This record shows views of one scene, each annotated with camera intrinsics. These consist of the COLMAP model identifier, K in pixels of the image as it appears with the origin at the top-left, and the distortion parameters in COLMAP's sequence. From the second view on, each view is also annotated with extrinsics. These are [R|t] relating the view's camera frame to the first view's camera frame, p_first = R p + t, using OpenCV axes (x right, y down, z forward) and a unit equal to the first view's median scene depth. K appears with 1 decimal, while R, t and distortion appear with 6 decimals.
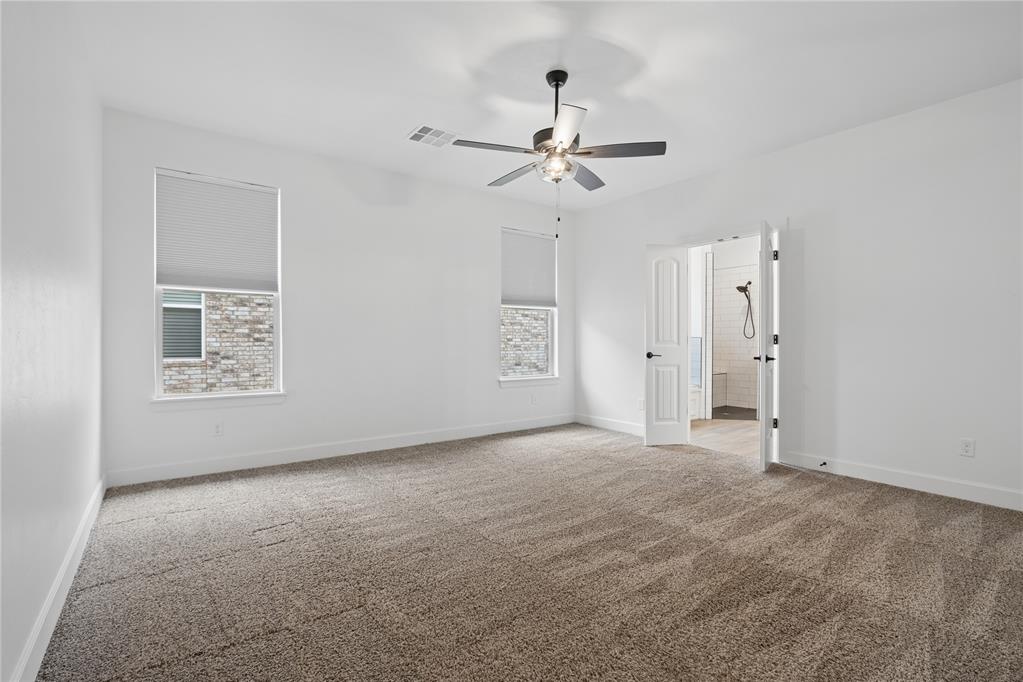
lens RADIAL K [[465.7, 0, 512.9], [0, 465.7, 348.2], [0, 0, 1]] dist [-0.021503, -0.000681]
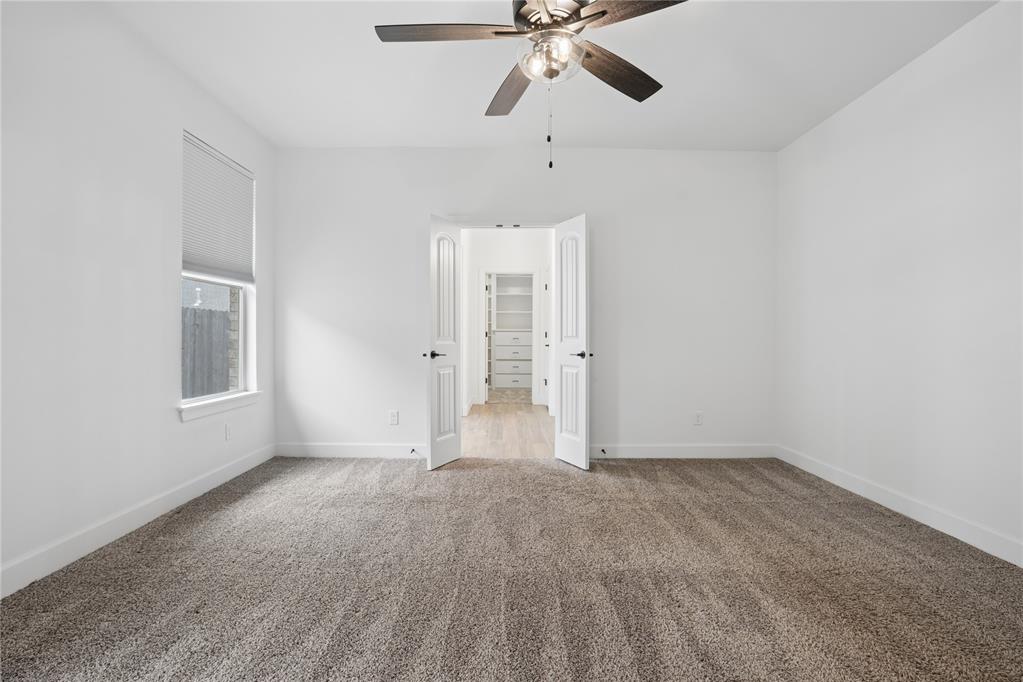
lens RADIAL K [[465.7, 0, 512.0], [0, 465.7, 336.3], [0, 0, 1]] dist [-0.021503, -0.000681]
pose [[0.595504, 0.002899, 0.803347, -0.259923], [0.010787, 0.999874, -0.011604, -0.005066], [-0.803280, 0.015576, 0.595398, 0.419292]]
